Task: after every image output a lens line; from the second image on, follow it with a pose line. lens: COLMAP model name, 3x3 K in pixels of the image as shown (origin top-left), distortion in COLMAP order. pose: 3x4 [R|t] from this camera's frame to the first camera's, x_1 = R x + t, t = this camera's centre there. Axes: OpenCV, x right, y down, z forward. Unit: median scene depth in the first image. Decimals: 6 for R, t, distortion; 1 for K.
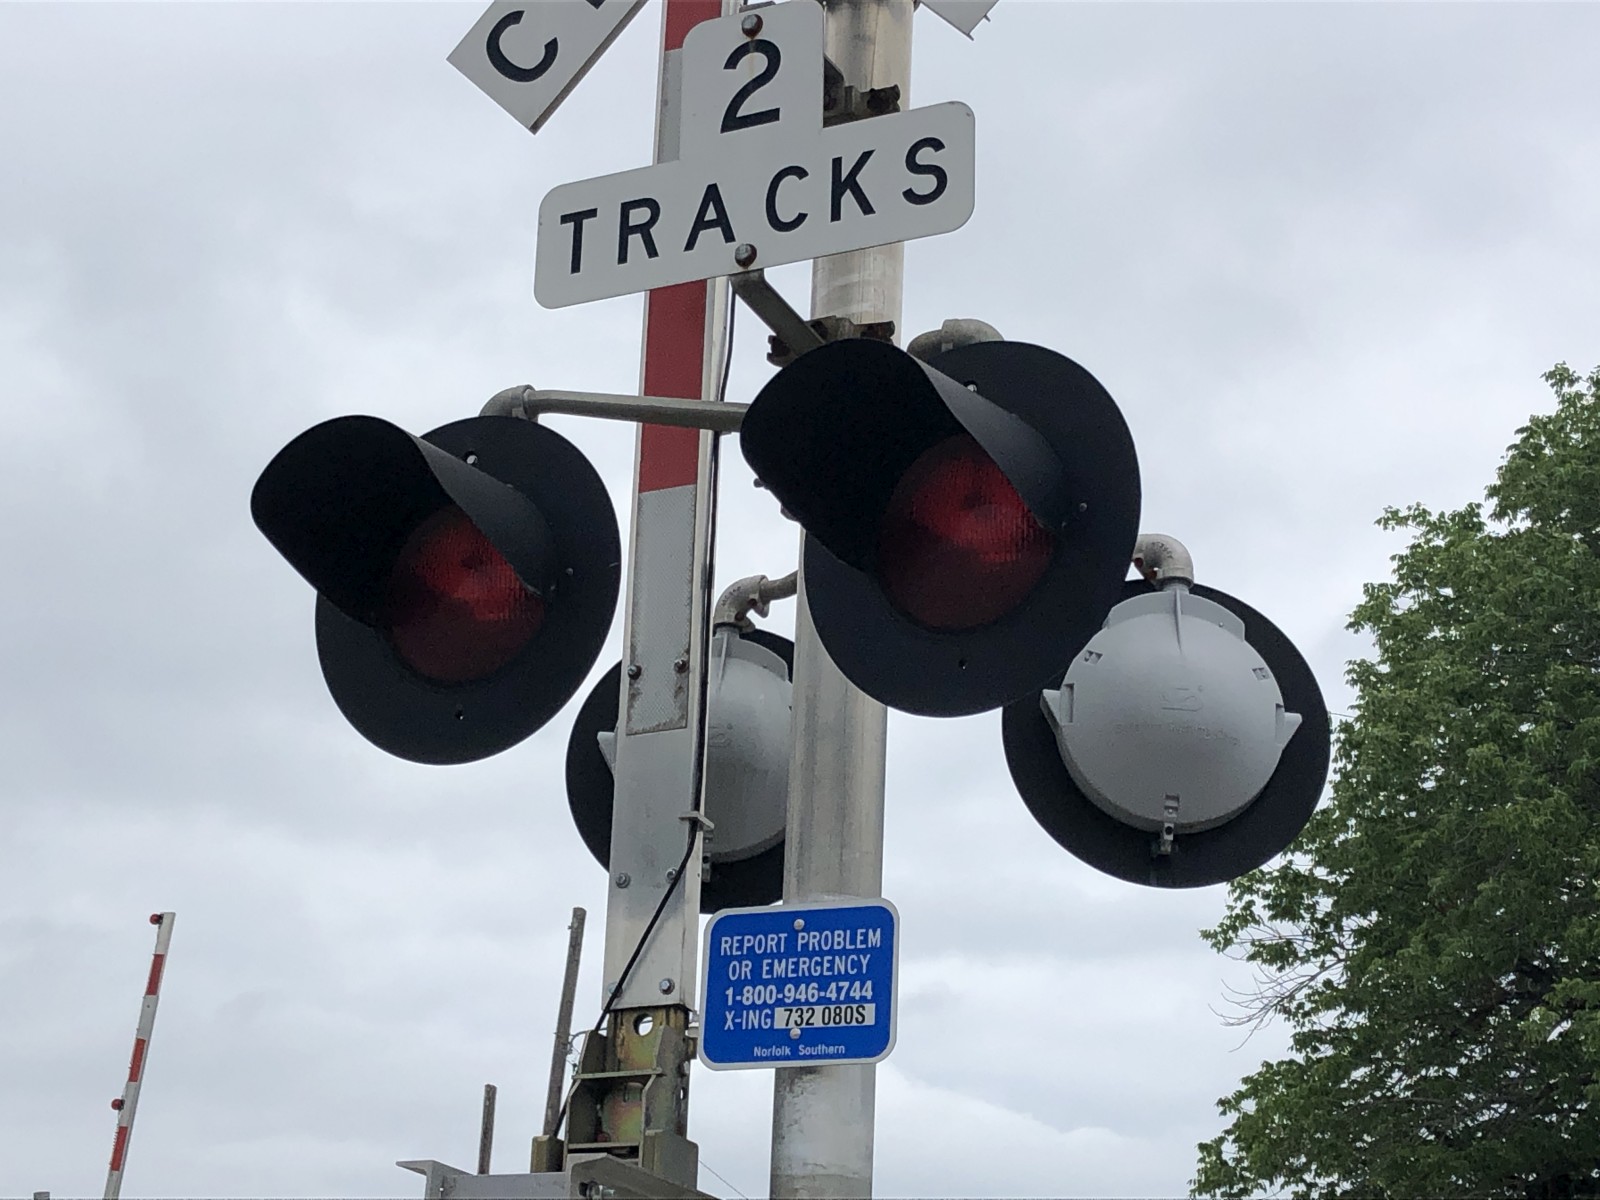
lens RADIAL K [[2896.0, 0, 800.0], [0, 2896.0, 600.0], [0, 0, 1]] dist [0.176593, 0.130583]
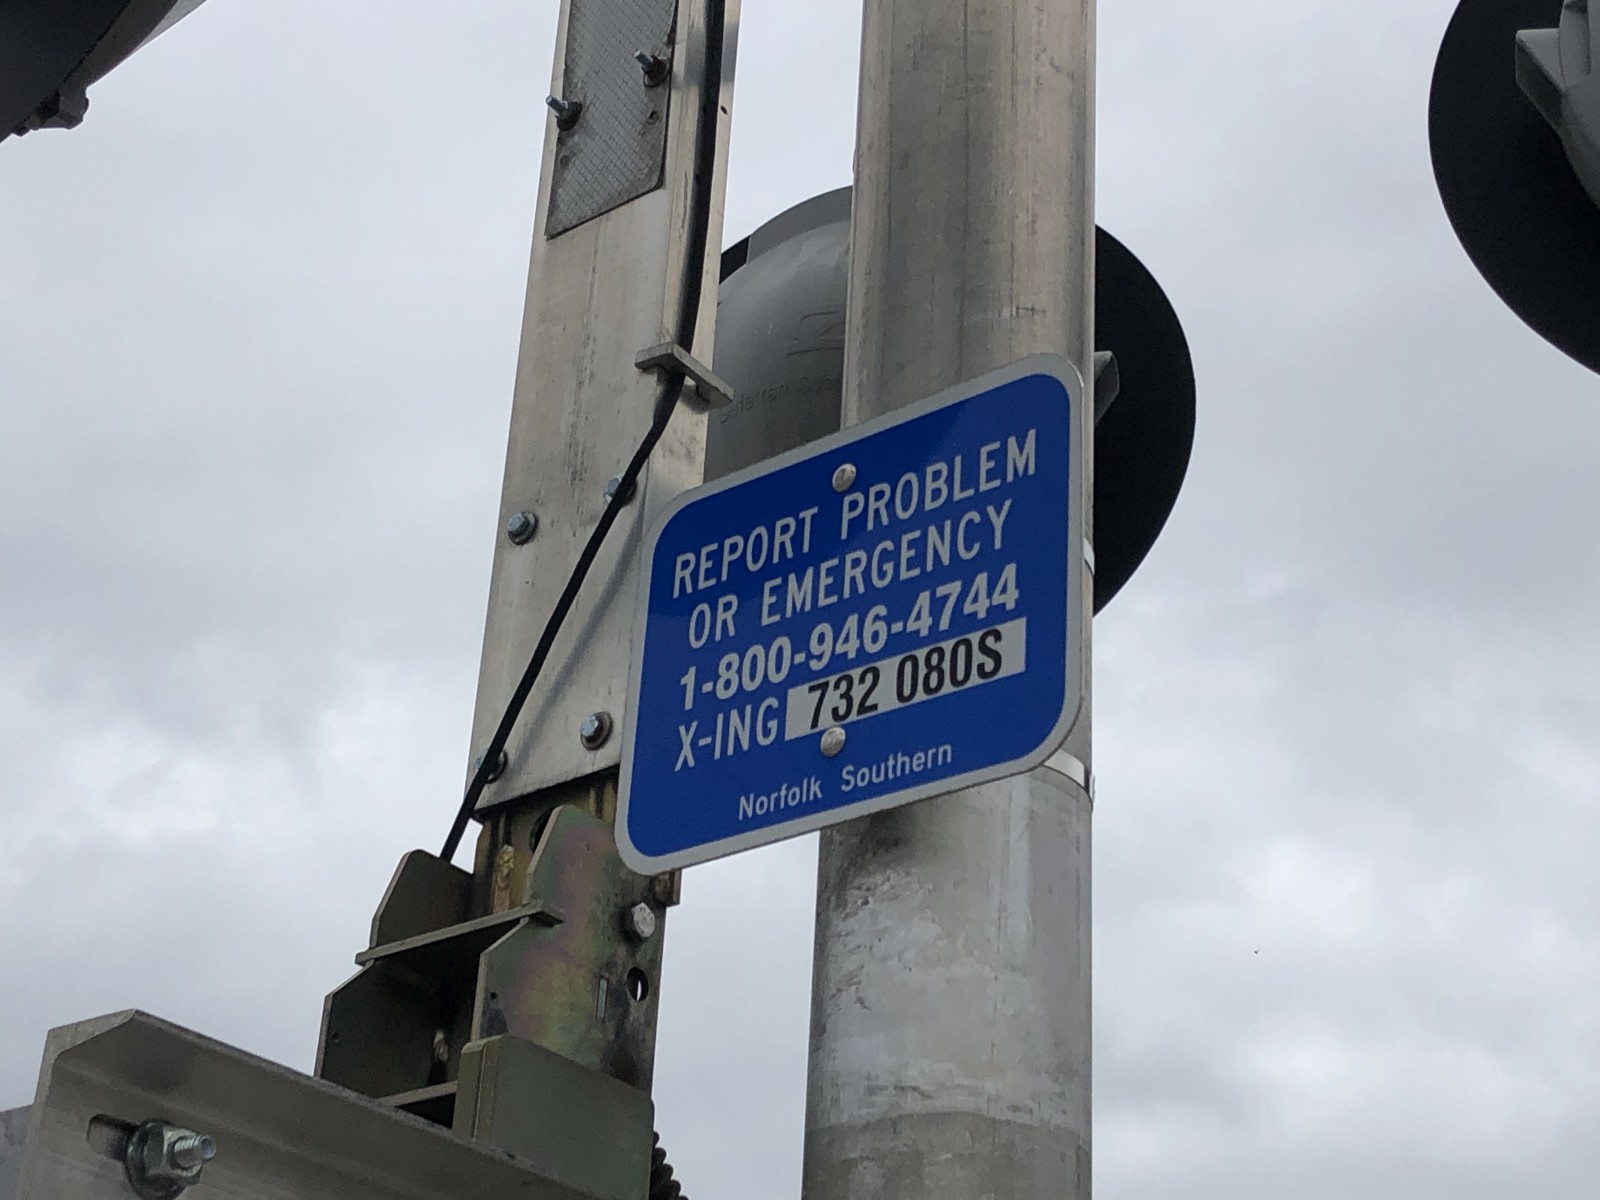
lens RADIAL K [[2779.2, 0, 800.0], [0, 2779.2, 600.0], [0, 0, 1]] dist [0.146461, -0.051586]
pose [[0.966446, -0.108472, -0.232843, 0.077215], [0.073228, 0.985194, -0.155020, 0.184586], [0.246211, 0.132768, 0.960080, 0.657537]]
